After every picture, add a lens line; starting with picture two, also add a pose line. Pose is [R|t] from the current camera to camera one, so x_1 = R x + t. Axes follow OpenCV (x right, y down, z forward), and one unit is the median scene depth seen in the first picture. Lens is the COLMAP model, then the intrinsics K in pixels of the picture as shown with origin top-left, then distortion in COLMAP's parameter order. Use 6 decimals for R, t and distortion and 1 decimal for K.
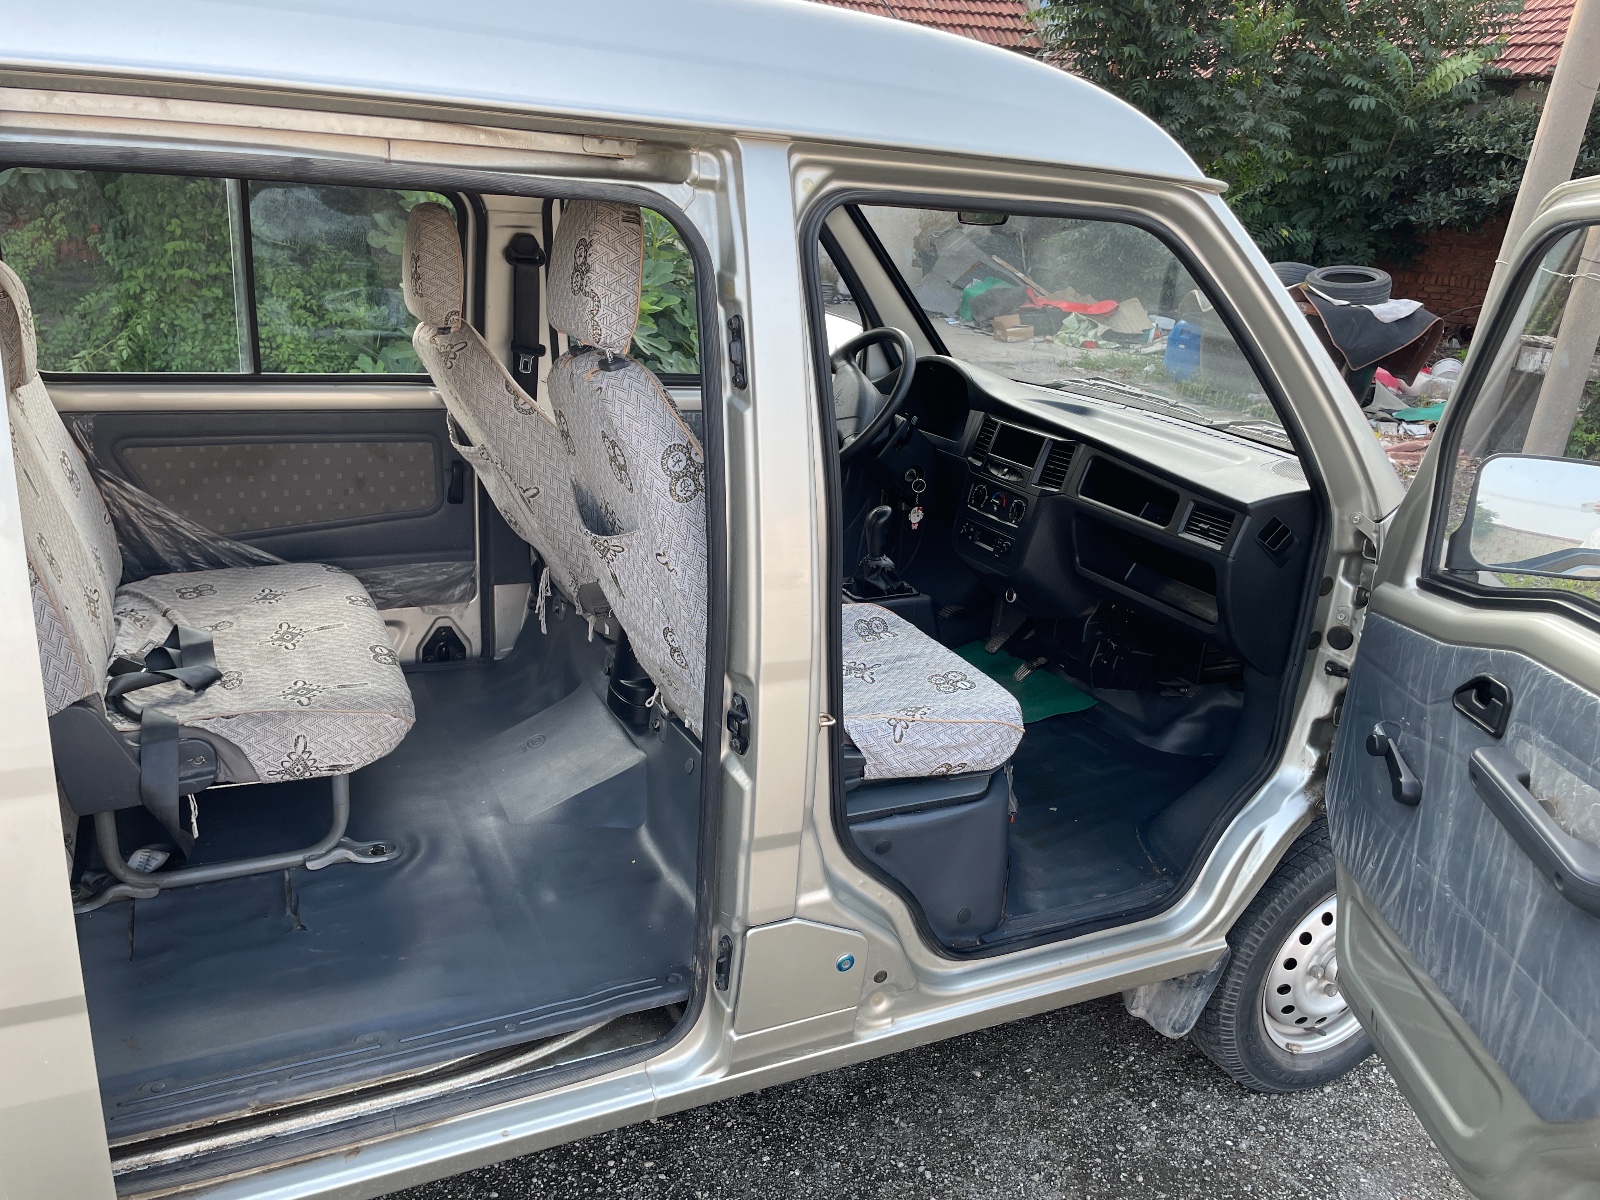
lens RADIAL K [[1232.9, 0, 778.0], [0, 1232.9, 603.8], [0, 0, 1]] dist [-0.078448, 0.194879]
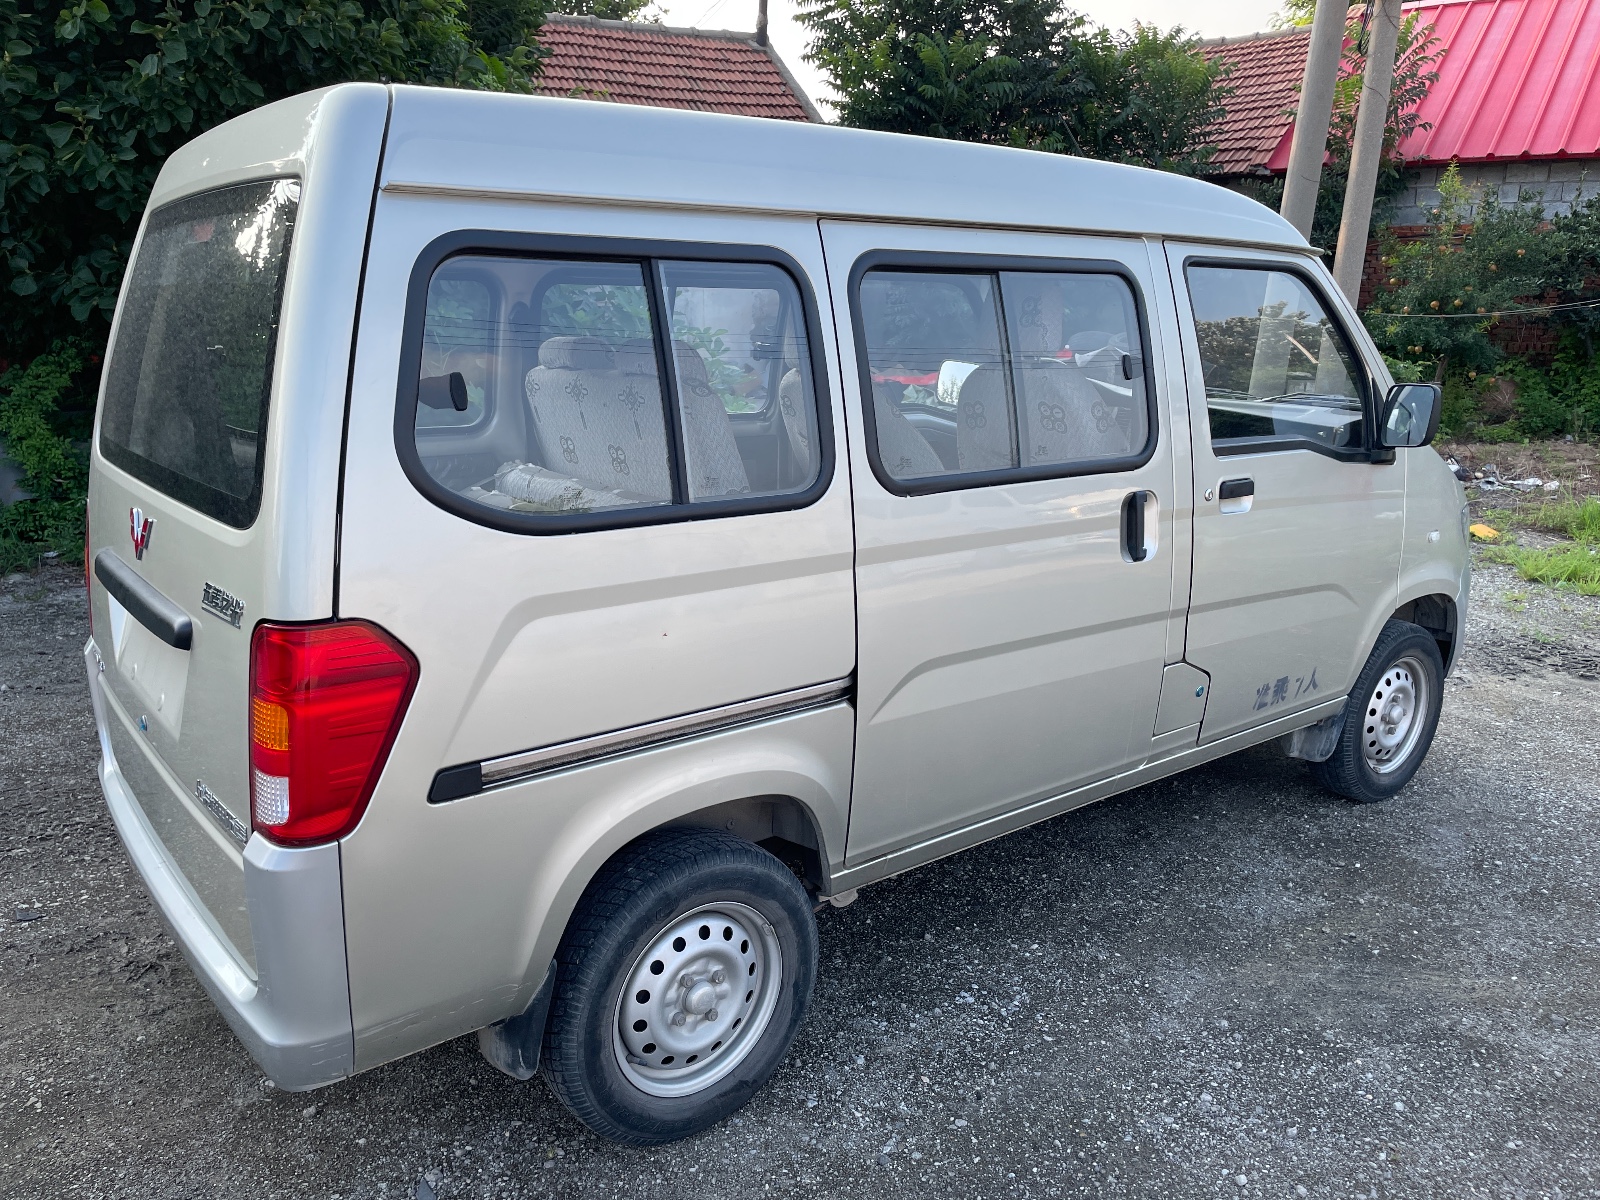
lens RADIAL K [[1219.8, 0, 800.0], [0, 1219.8, 600.0], [0, 0, 1]] dist [0.011155, -0.013679]
pose [[0.976159, -0.111362, 0.186310, -0.668171], [0.126006, 0.989651, -0.068659, 0.175383], [-0.176736, 0.090498, 0.980089, -0.516980]]
